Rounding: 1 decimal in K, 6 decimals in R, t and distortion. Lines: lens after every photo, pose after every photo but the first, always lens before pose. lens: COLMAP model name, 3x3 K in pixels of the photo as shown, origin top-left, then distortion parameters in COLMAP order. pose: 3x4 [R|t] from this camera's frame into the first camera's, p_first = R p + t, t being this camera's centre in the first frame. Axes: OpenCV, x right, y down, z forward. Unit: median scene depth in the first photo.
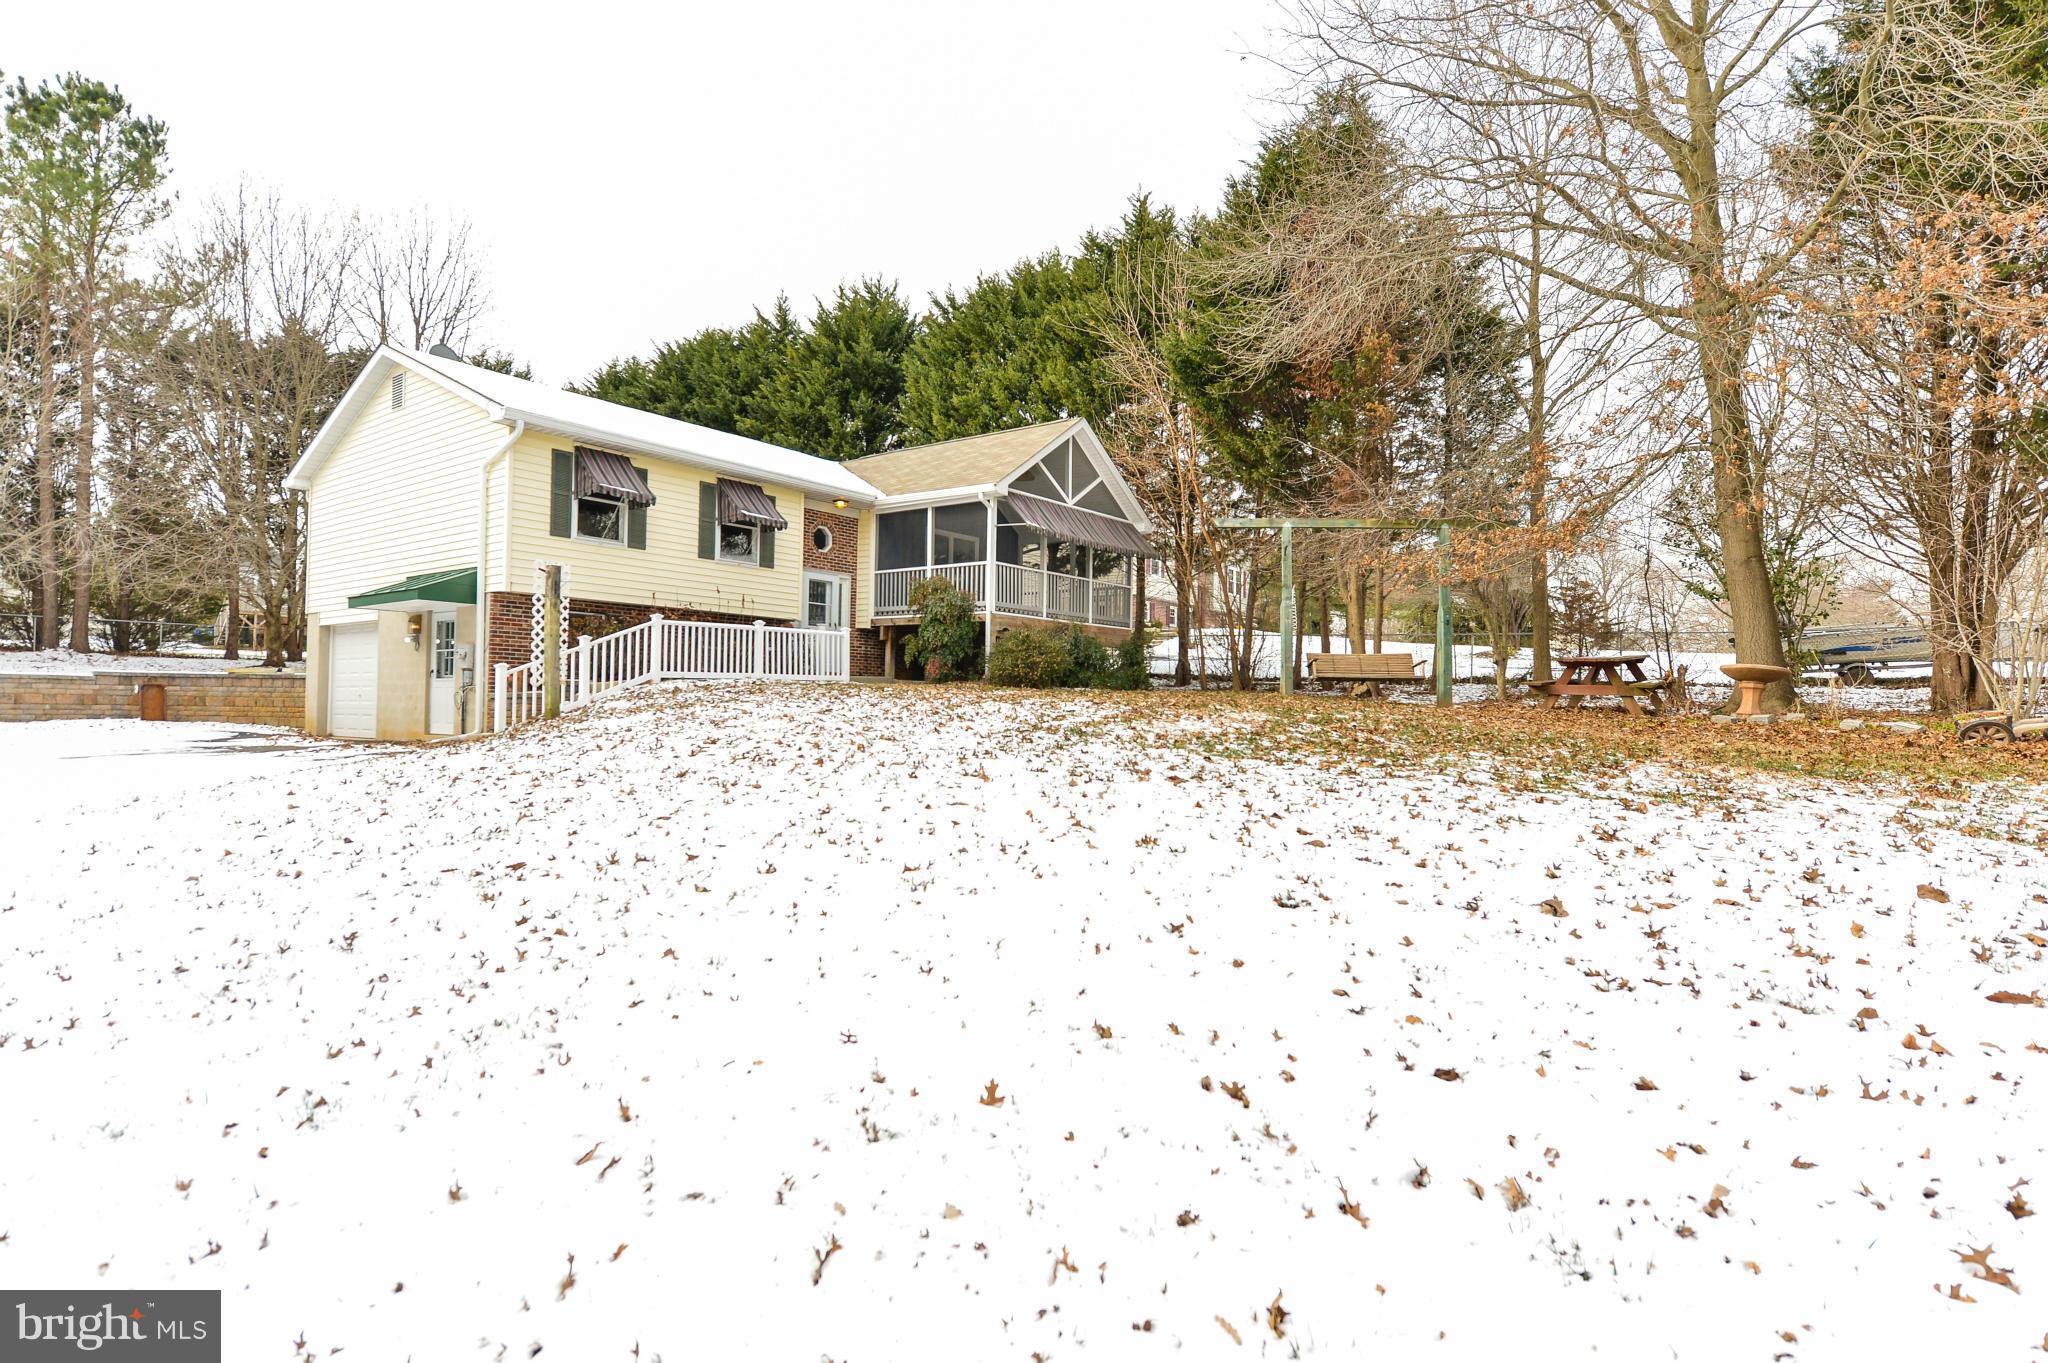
lens RADIAL K [[938.6, 0, 1025.6], [0, 938.6, 675.3], [0, 0, 1]] dist [0.001645, 0.000204]
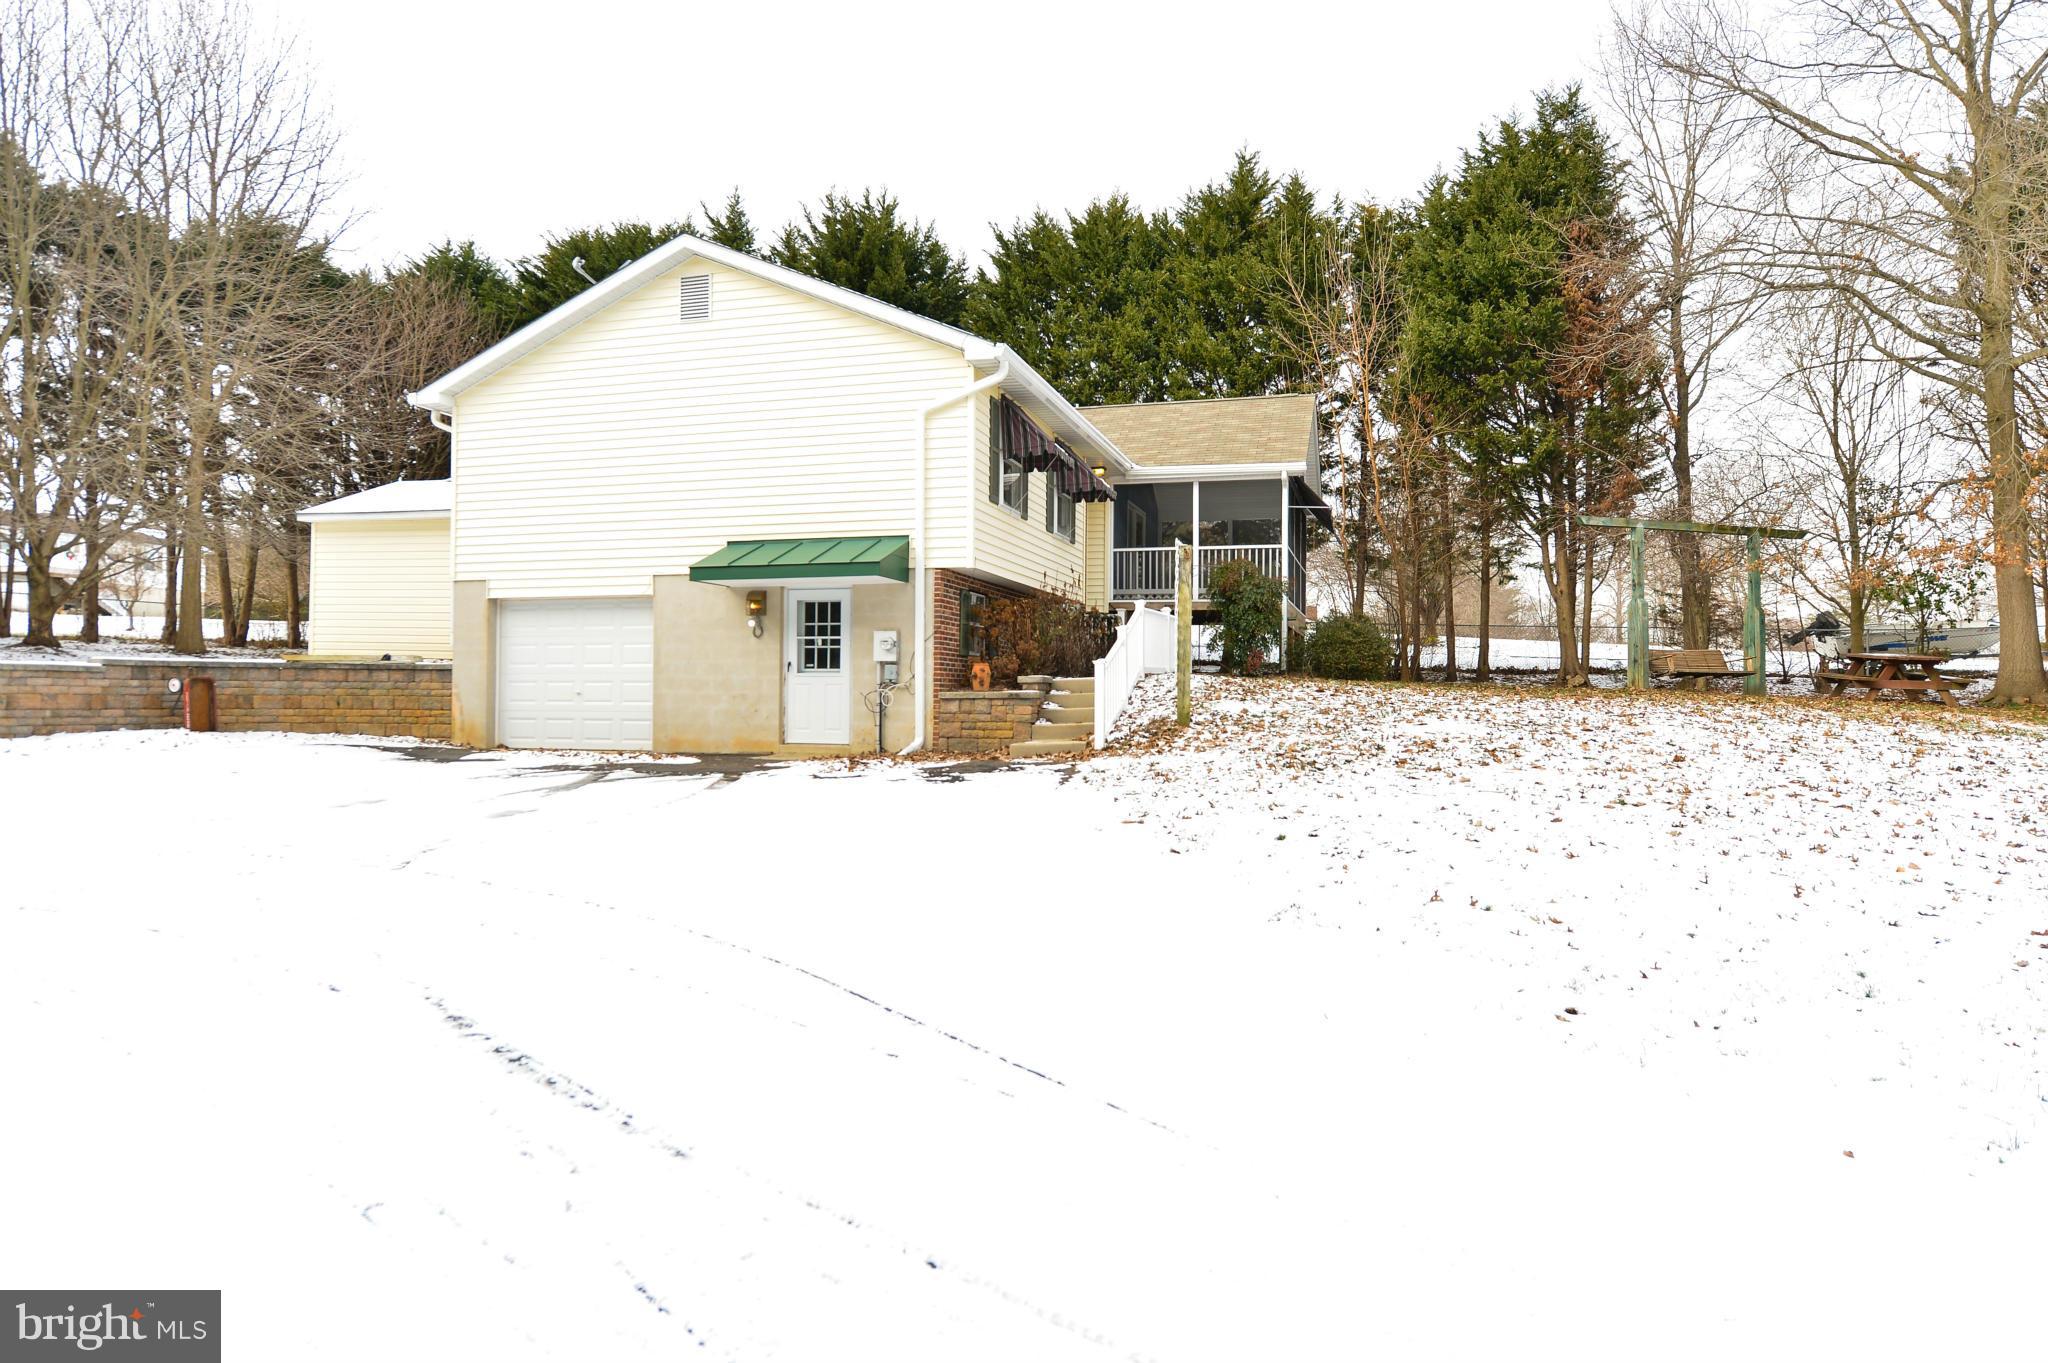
lens RADIAL K [[1065.3, 0, 1015.8], [0, 1065.3, 659.8], [0, 0, 1]] dist [-0.003958, -0.000618]
pose [[0.948626, 0.003877, 0.316376, -0.617664], [-0.005611, 0.999974, 0.004571, -0.010952], [-0.316350, -0.006111, 0.948623, 0.080967]]
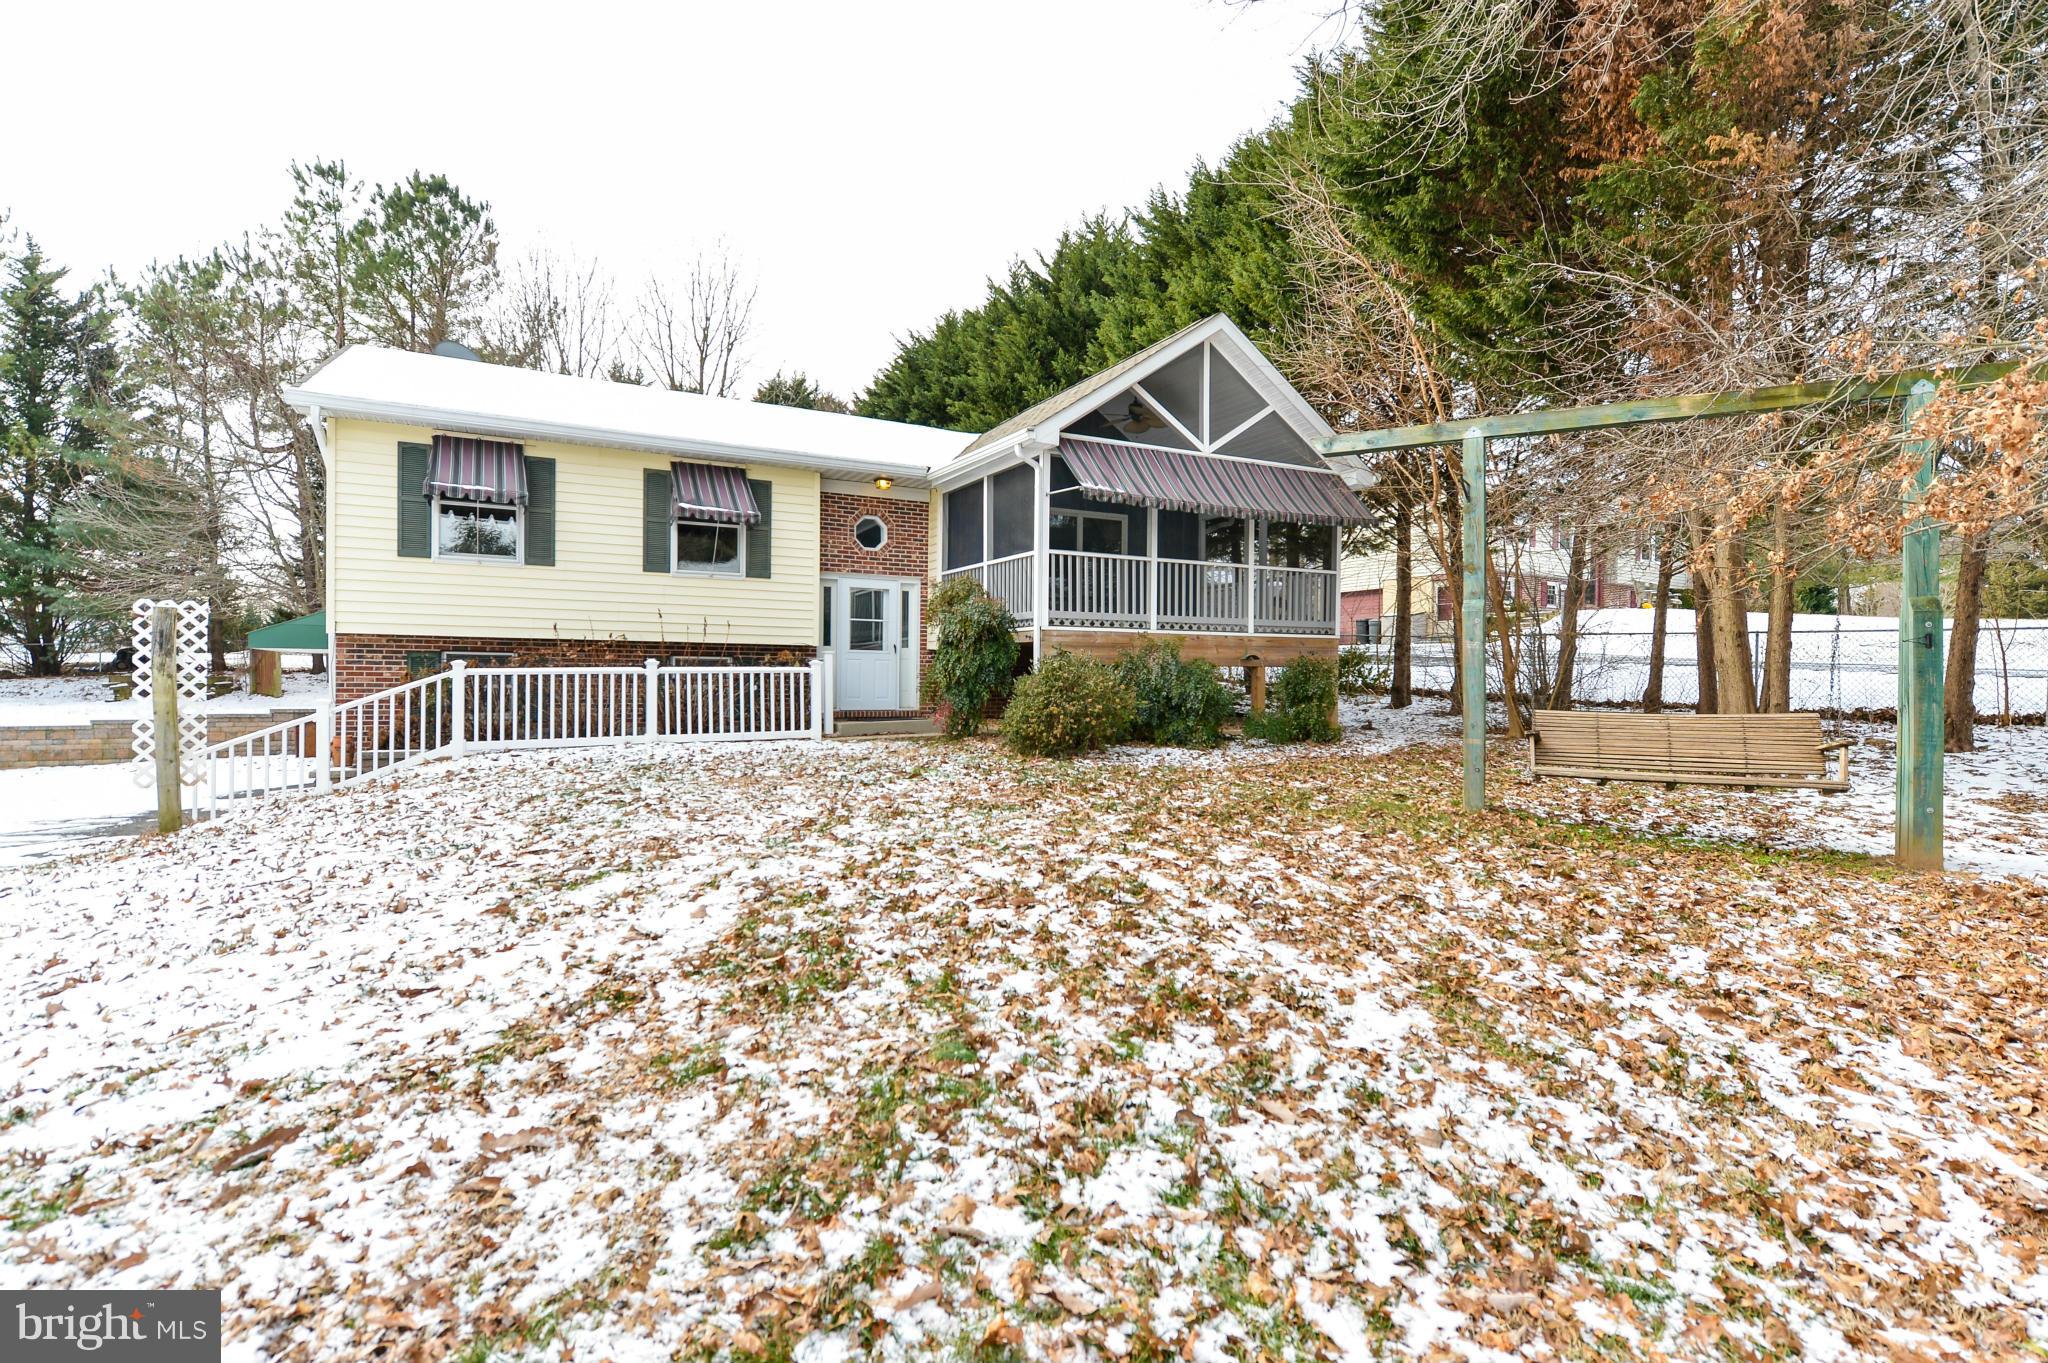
lens RADIAL K [[938.6, 0, 1025.6], [0, 938.6, 675.3], [0, 0, 1]] dist [0.001645, 0.000204]
pose [[0.920800, -0.011123, -0.389877, 0.202072], [0.015380, 0.999851, 0.007798, -0.040602], [0.389732, -0.013176, 0.920834, 0.399017]]
